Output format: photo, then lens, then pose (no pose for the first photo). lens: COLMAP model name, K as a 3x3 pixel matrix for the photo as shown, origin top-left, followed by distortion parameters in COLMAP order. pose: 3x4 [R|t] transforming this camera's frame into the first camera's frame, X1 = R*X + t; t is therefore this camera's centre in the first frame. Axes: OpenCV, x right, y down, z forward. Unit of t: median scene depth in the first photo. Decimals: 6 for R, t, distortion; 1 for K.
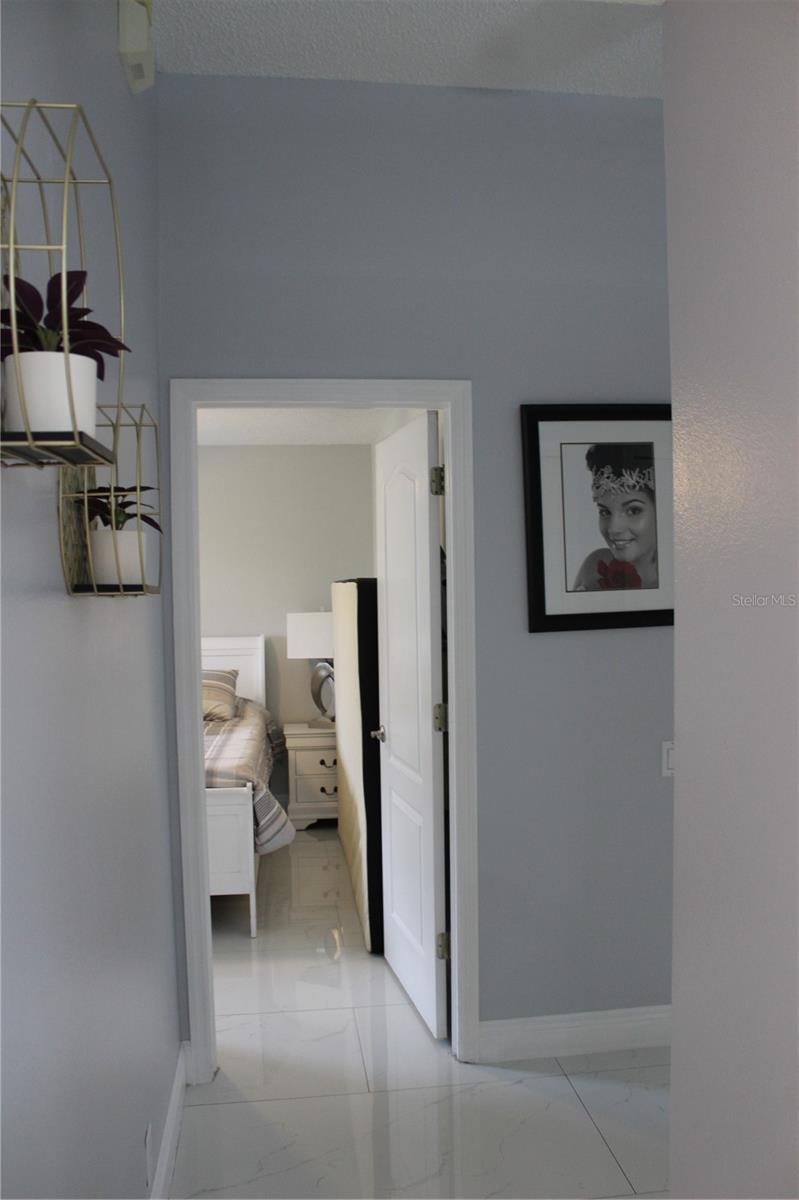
lens RADIAL K [[983.4, 0, 404.9], [0, 983.4, 601.7], [0, 0, 1]] dist [-0.170367, 0.150667]
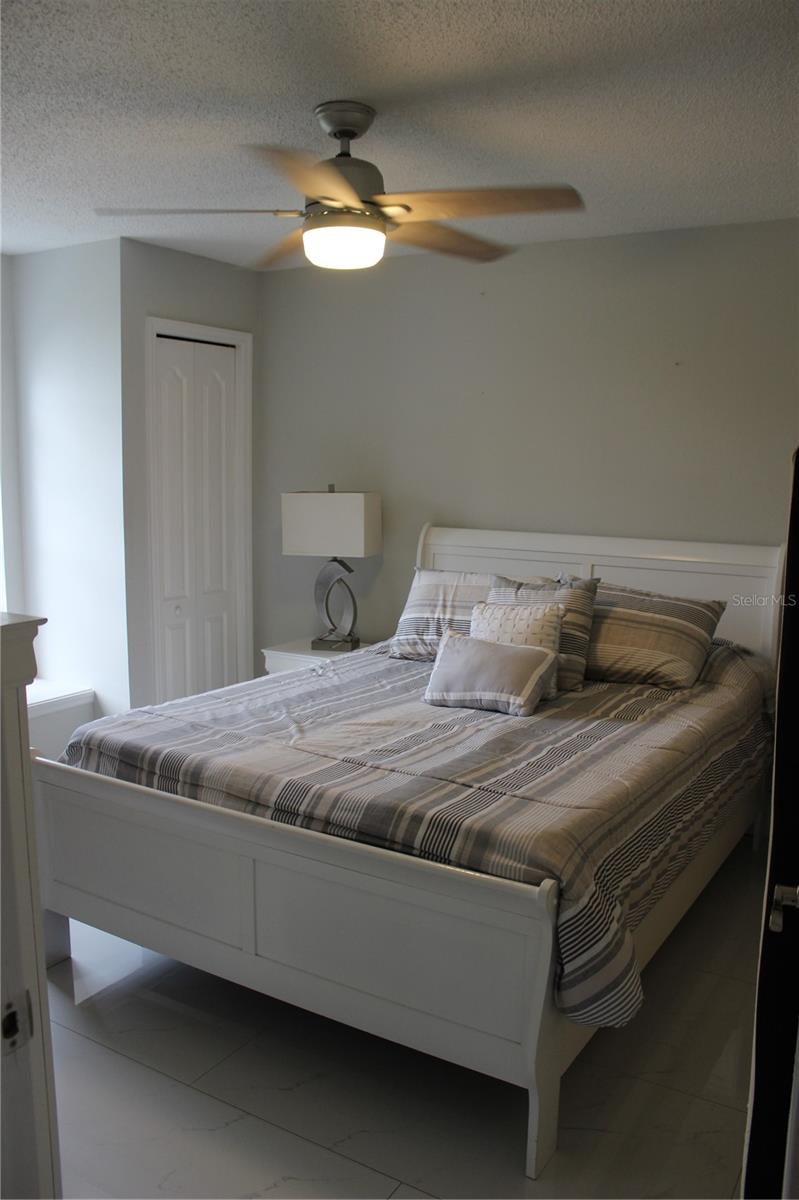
lens RADIAL K [[983.4, 0, 404.9], [0, 983.4, 601.7], [0, 0, 1]] dist [-0.170367, 0.150667]
pose [[0.783086, 0.116067, -0.610987, 0.051092], [-0.037547, 0.989462, 0.139842, -0.007452], [0.620779, -0.086567, 0.779192, 0.593636]]
